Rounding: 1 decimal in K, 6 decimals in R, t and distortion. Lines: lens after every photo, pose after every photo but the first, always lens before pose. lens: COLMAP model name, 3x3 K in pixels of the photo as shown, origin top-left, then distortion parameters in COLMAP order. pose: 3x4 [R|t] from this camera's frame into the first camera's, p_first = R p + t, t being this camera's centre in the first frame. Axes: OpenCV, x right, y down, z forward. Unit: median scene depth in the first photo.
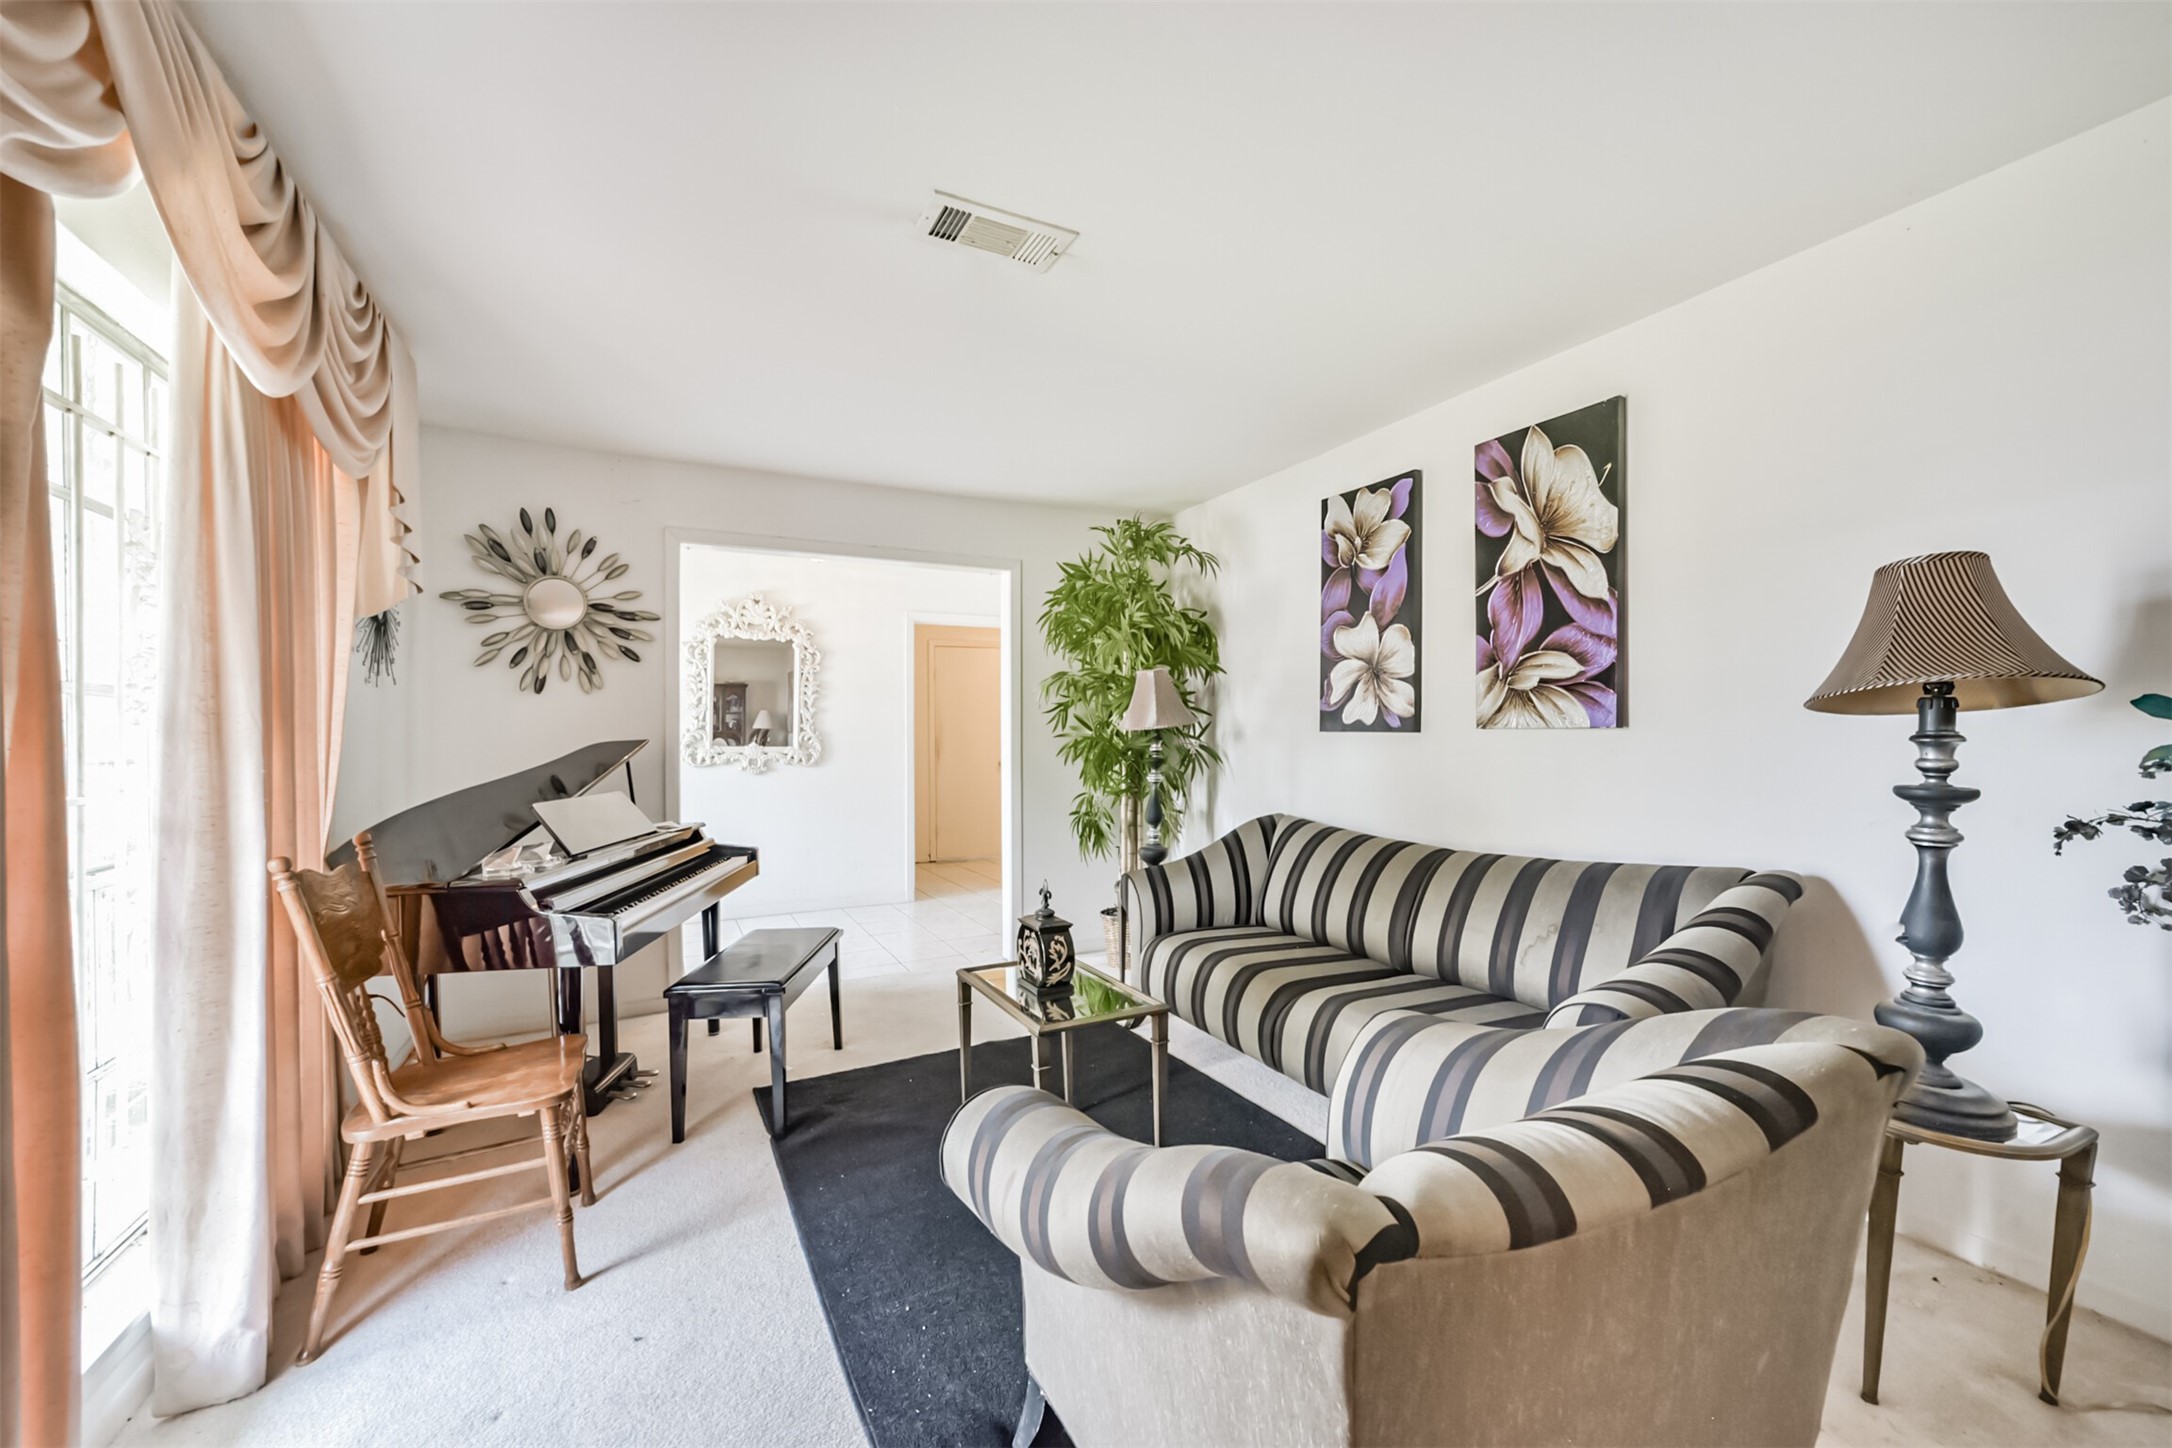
lens RADIAL K [[863.0, 0, 1092.1], [0, 863.0, 729.2], [0, 0, 1]] dist [-0.033650, 0.011972]
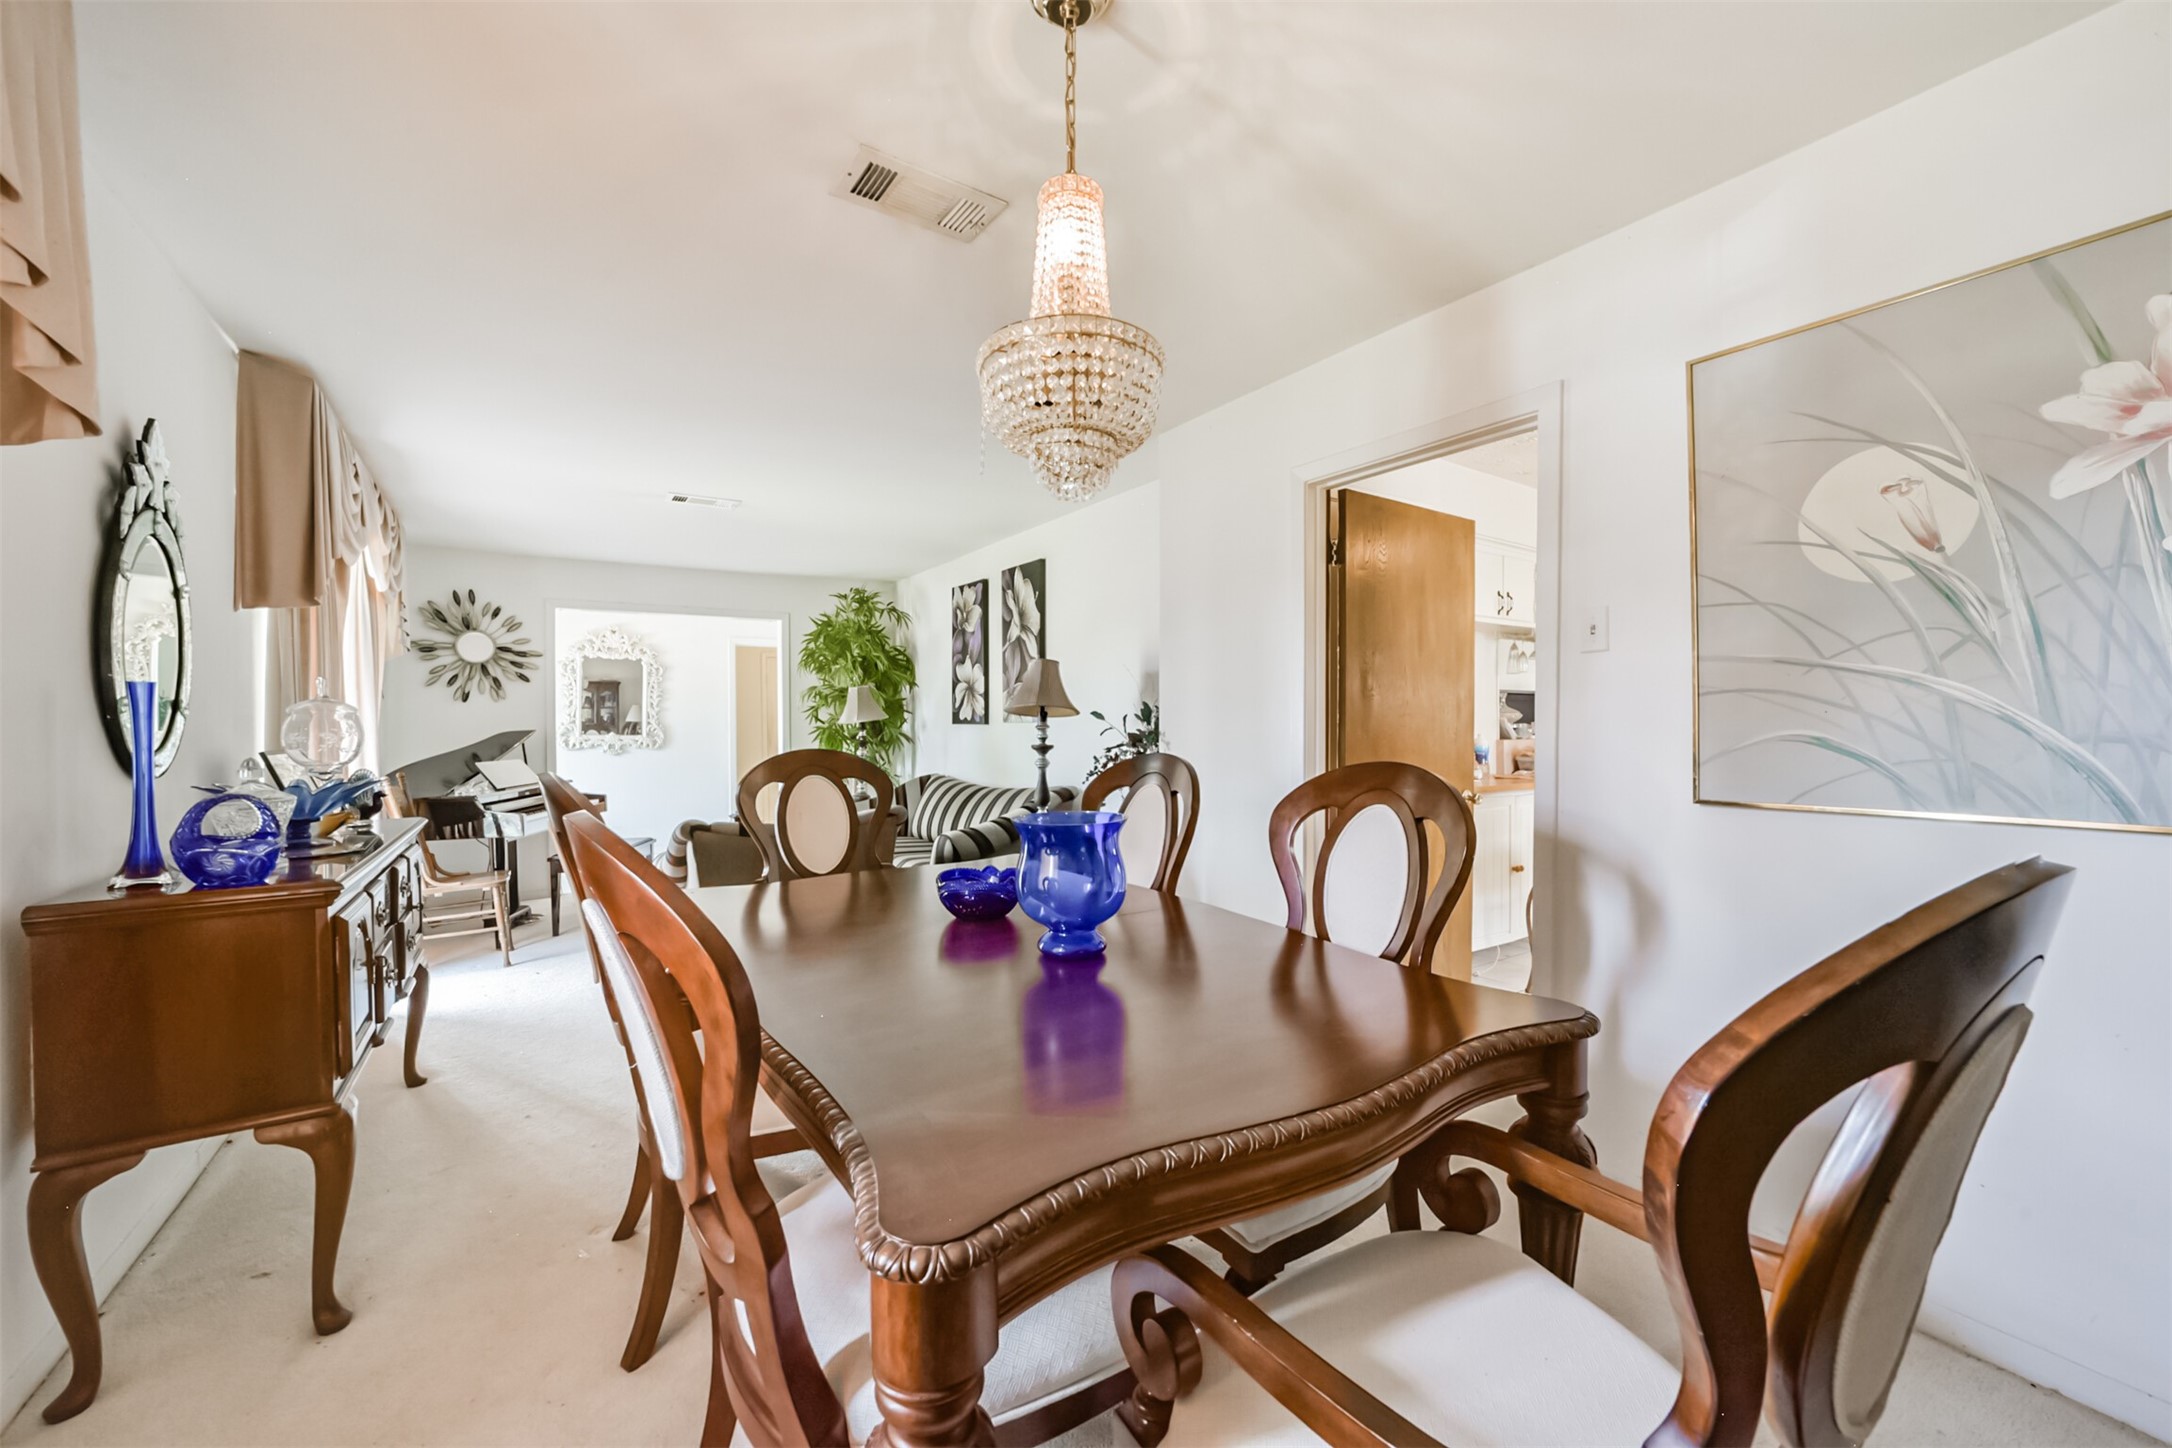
lens RADIAL K [[863.0, 0, 1092.1], [0, 863.0, 729.2], [0, 0, 1]] dist [-0.033650, 0.011972]
pose [[0.993780, -0.002721, 0.111328, 0.364863], [0.001656, 0.999952, 0.009659, -0.003273], [-0.111349, -0.009415, 0.993737, -0.753946]]
